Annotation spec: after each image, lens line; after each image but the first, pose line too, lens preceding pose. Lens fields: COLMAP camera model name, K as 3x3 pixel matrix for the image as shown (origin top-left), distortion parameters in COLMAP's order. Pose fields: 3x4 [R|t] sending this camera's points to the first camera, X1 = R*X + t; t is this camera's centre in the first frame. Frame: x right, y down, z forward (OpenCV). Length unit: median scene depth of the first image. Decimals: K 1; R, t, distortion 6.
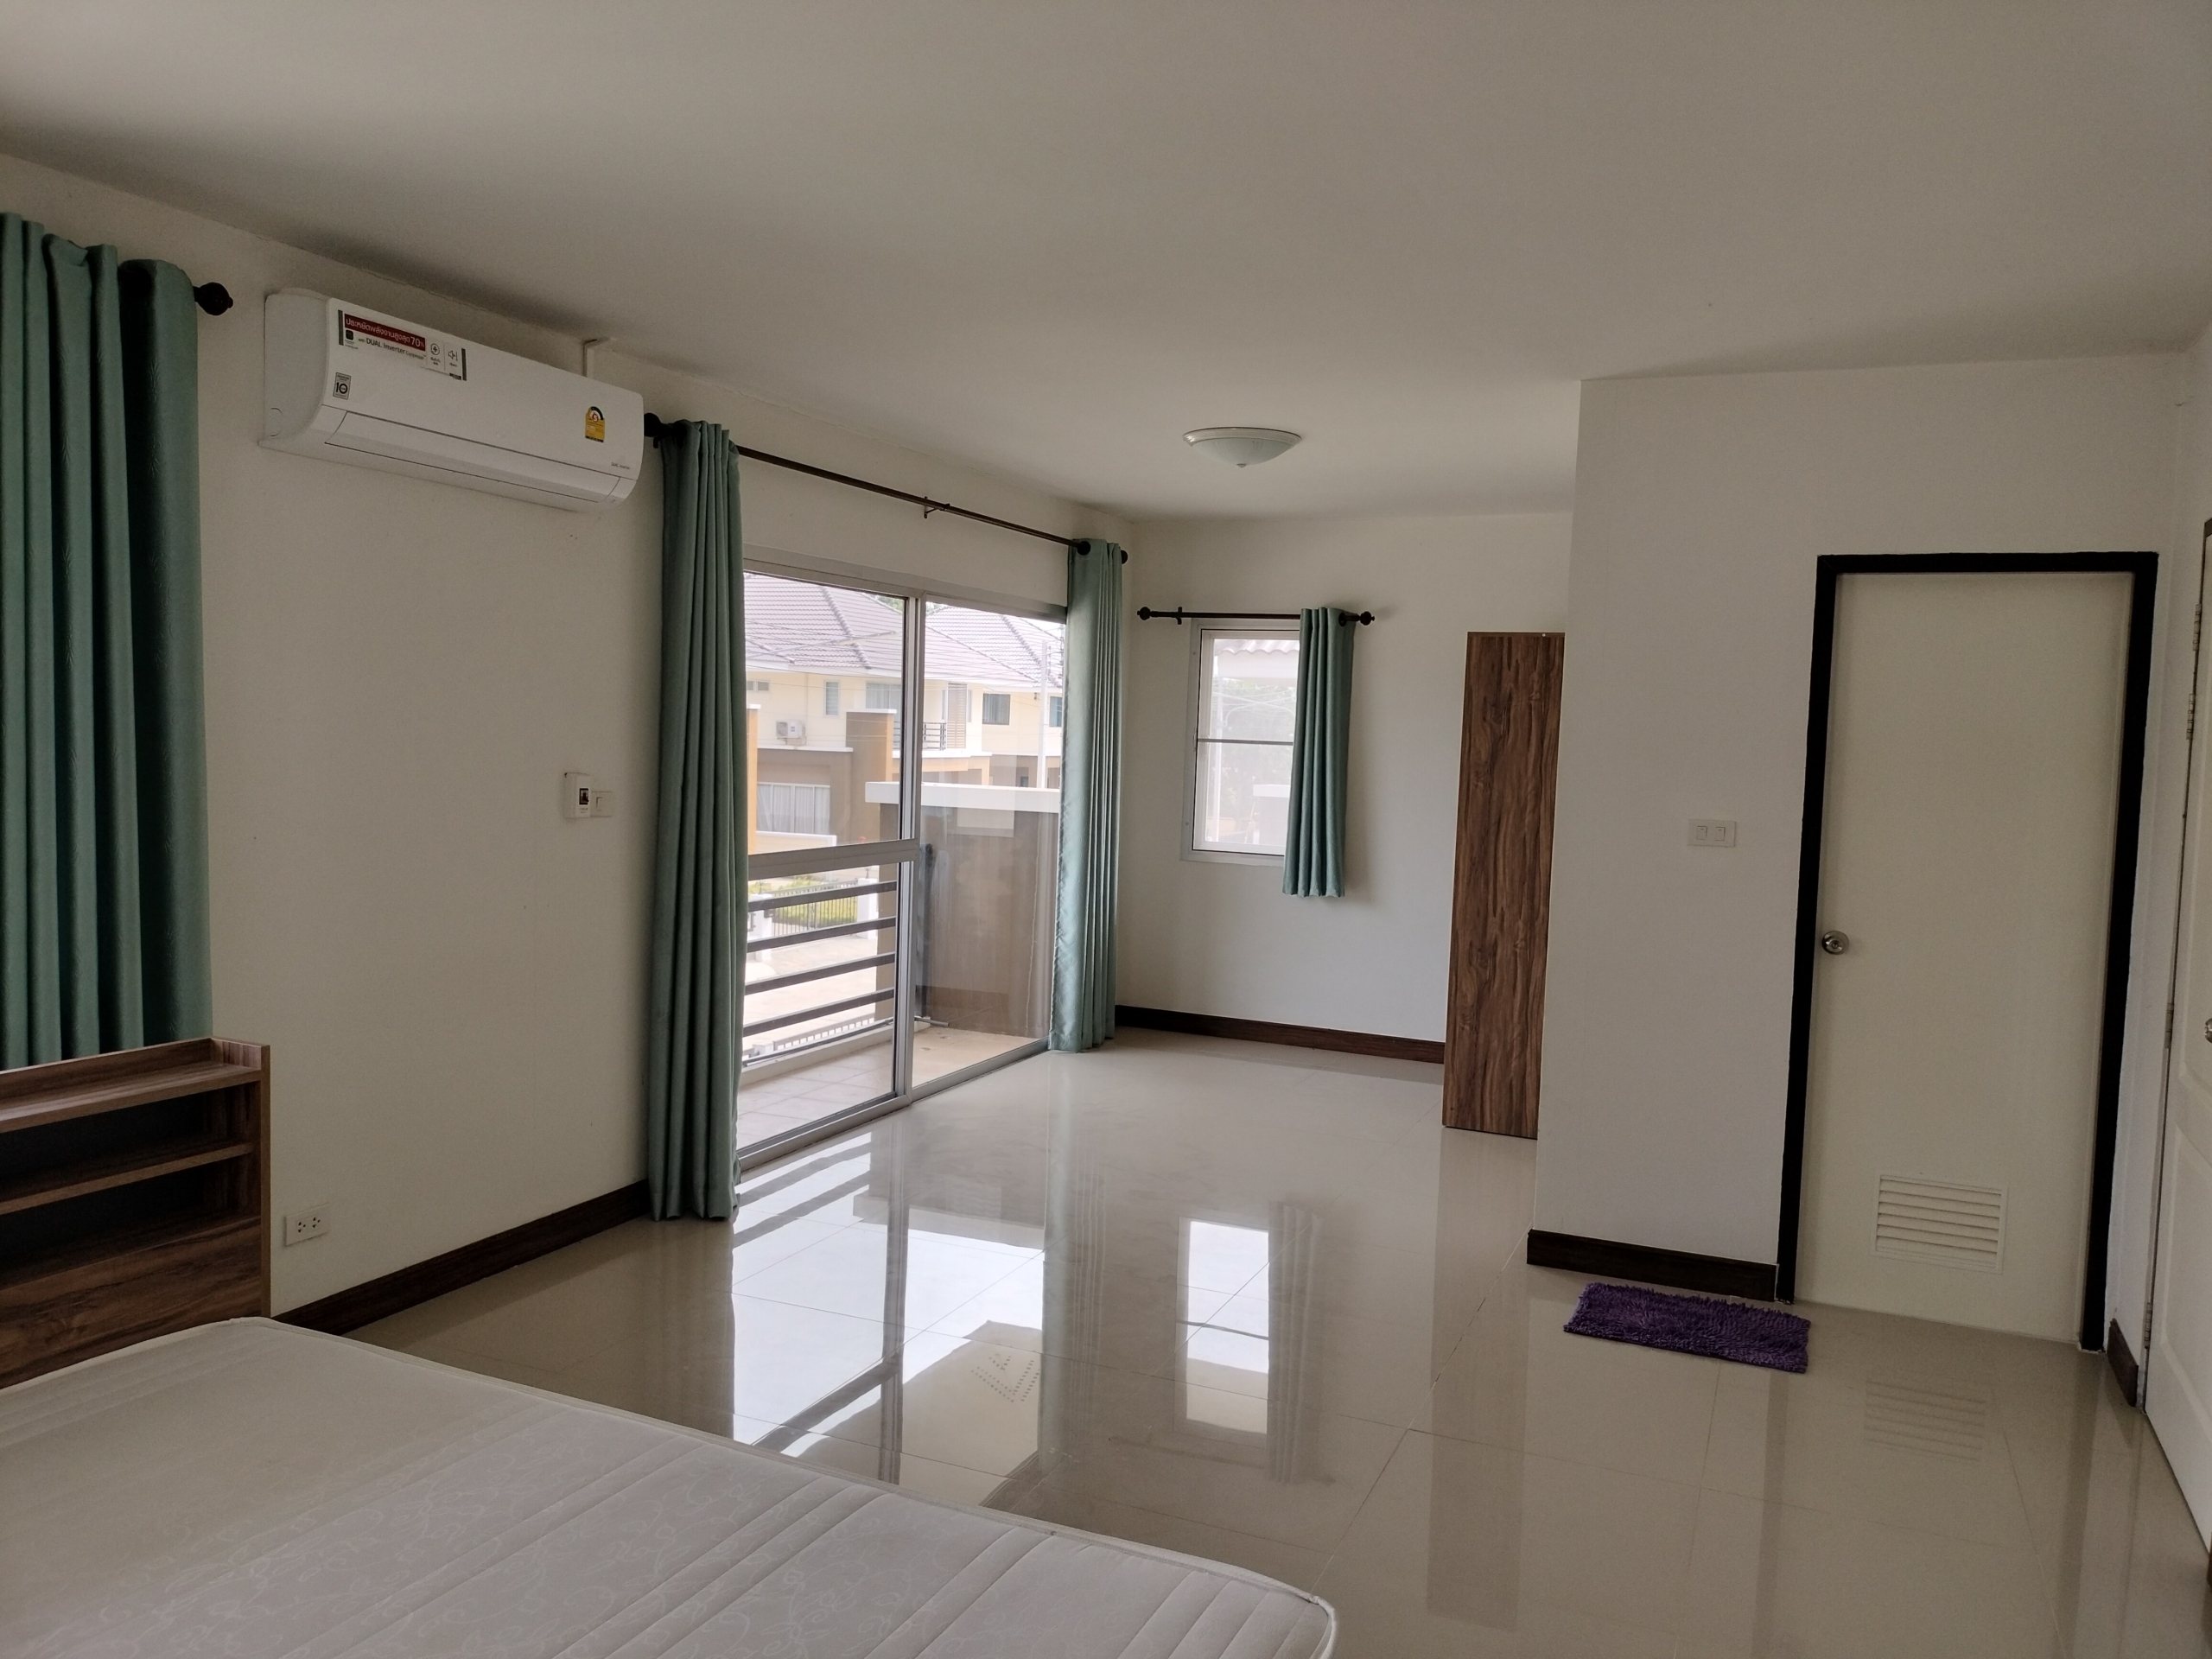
lens RADIAL K [[1659.3, 0, 1106.0], [0, 1659.3, 829.5], [0, 0, 1]] dist [-0.002554, -0.002293]
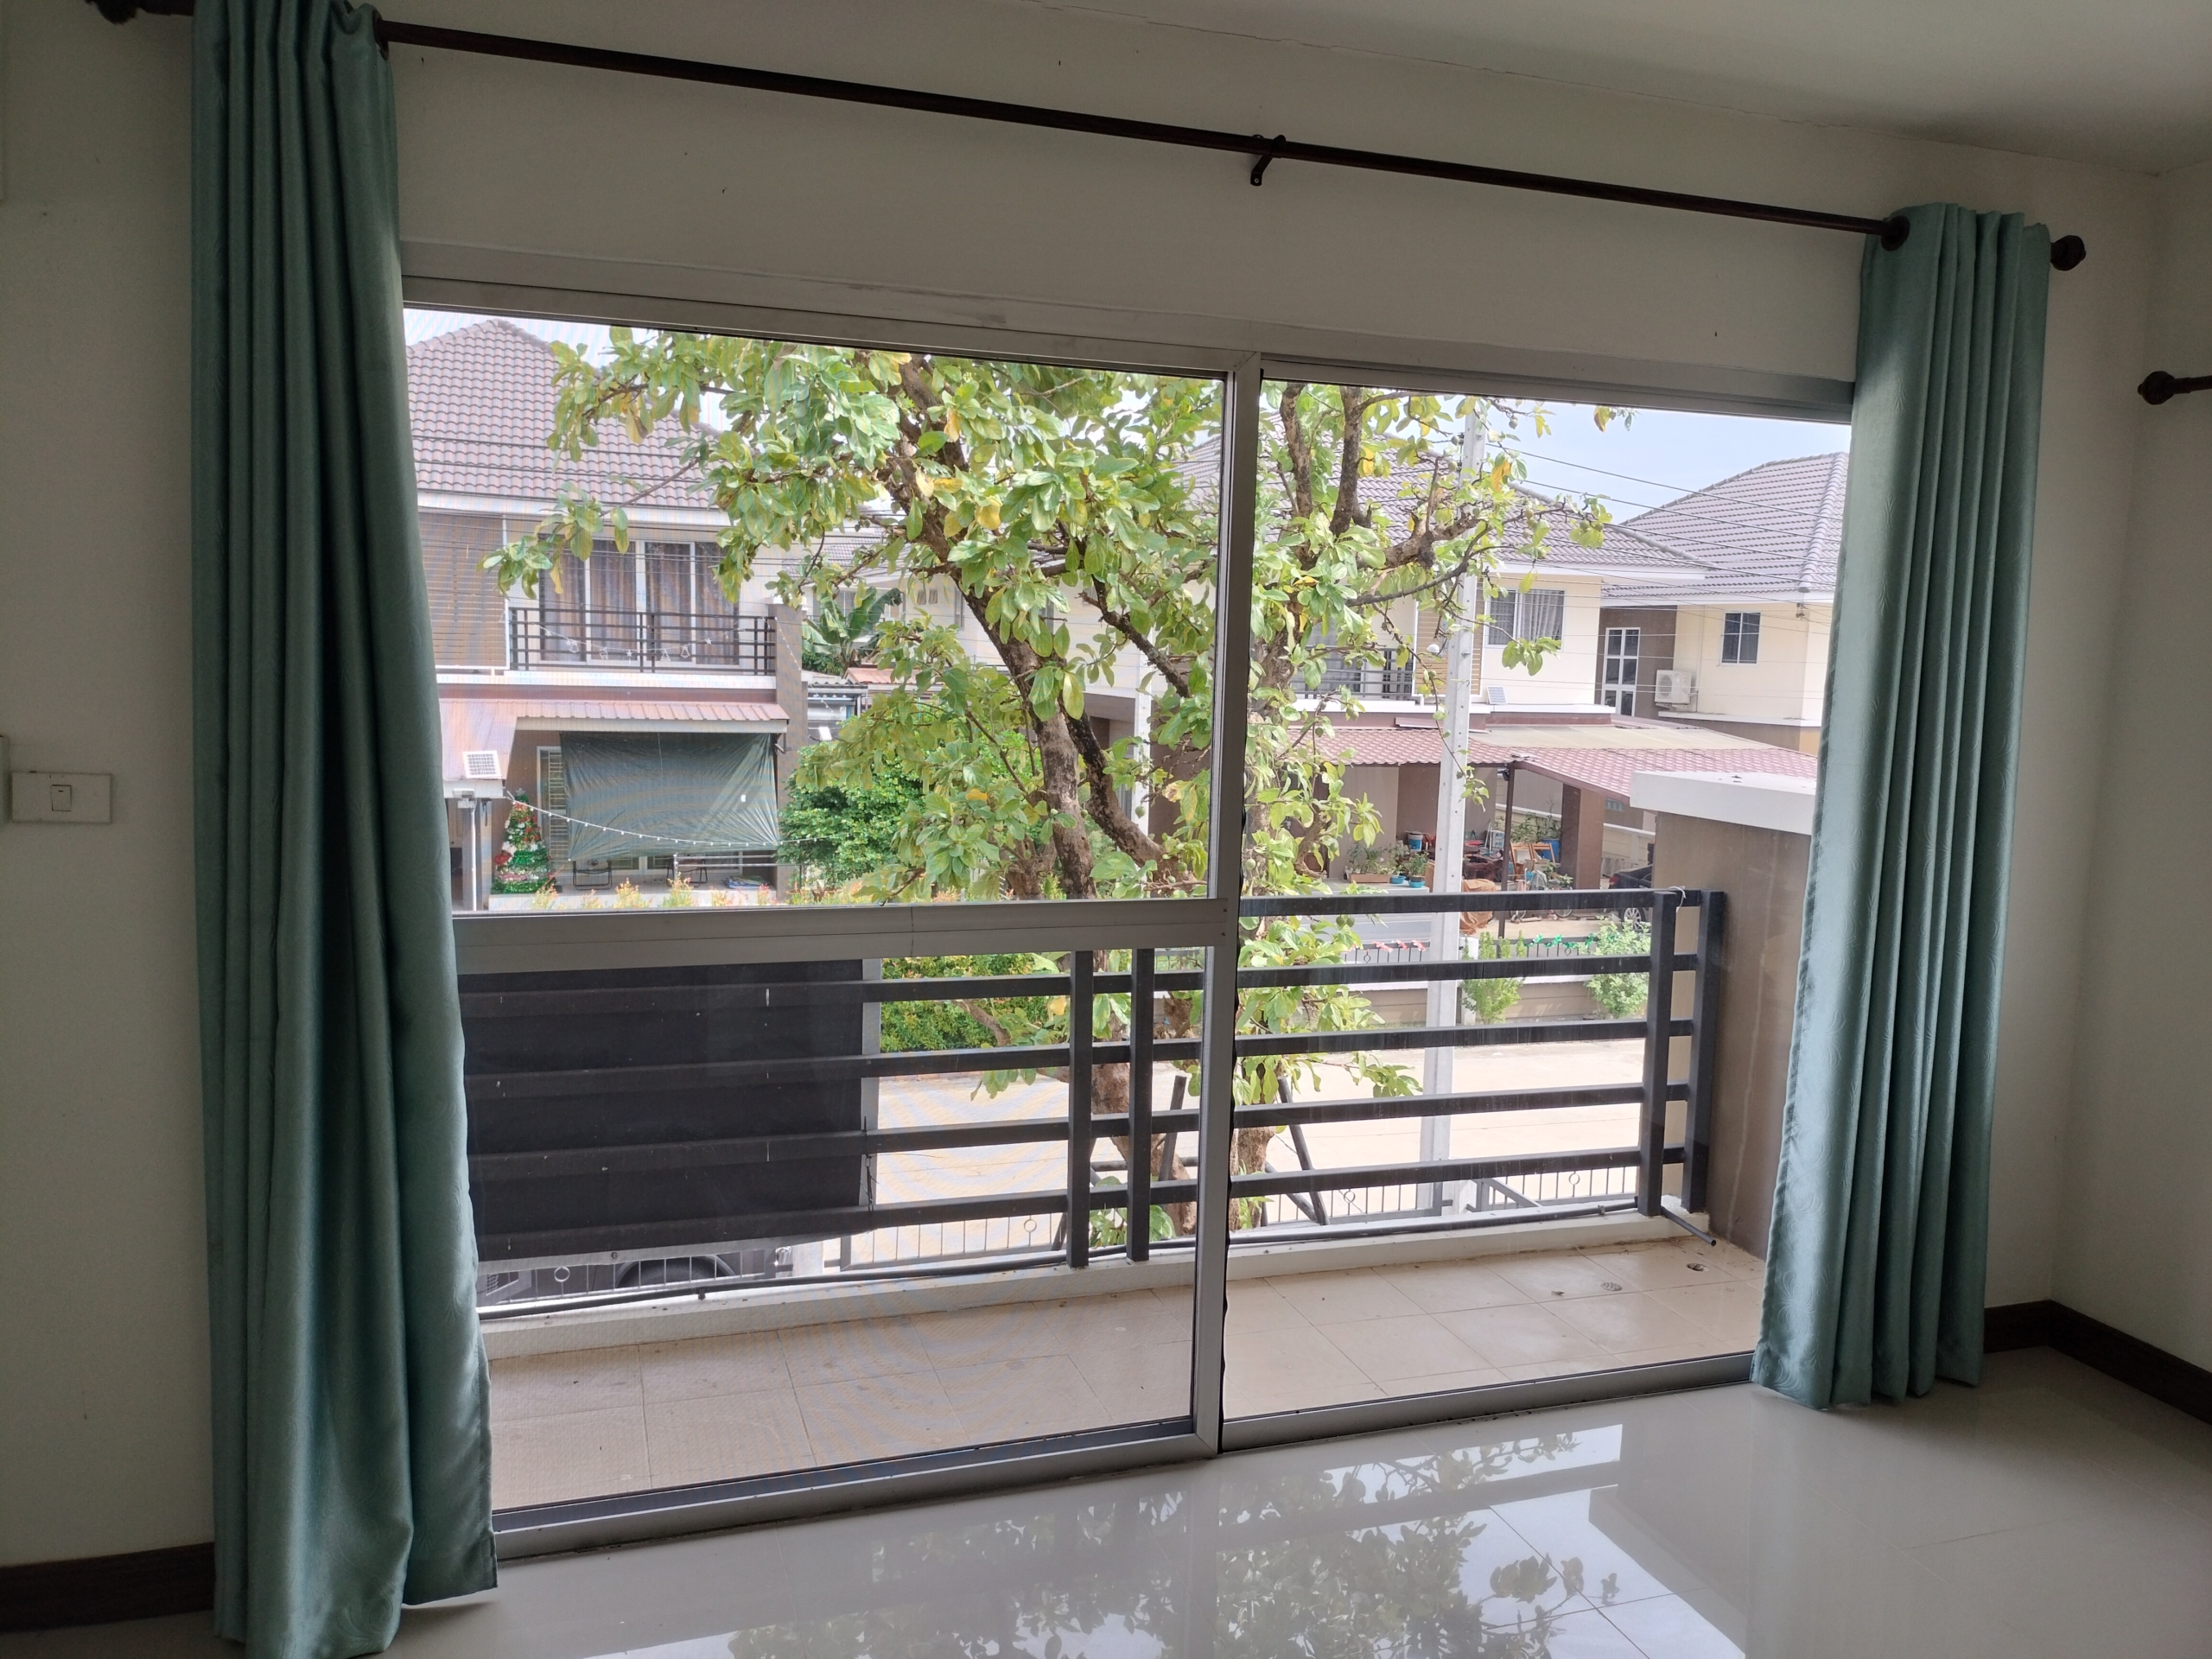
lens RADIAL K [[1659.3, 0, 1106.0], [0, 1659.3, 829.5], [0, 0, 1]] dist [-0.002554, -0.002293]
pose [[0.665413, 0.062176, -0.743882, 0.174124], [-0.049600, 0.998006, 0.039048, -0.025206], [0.744826, 0.010913, 0.667169, 0.568988]]
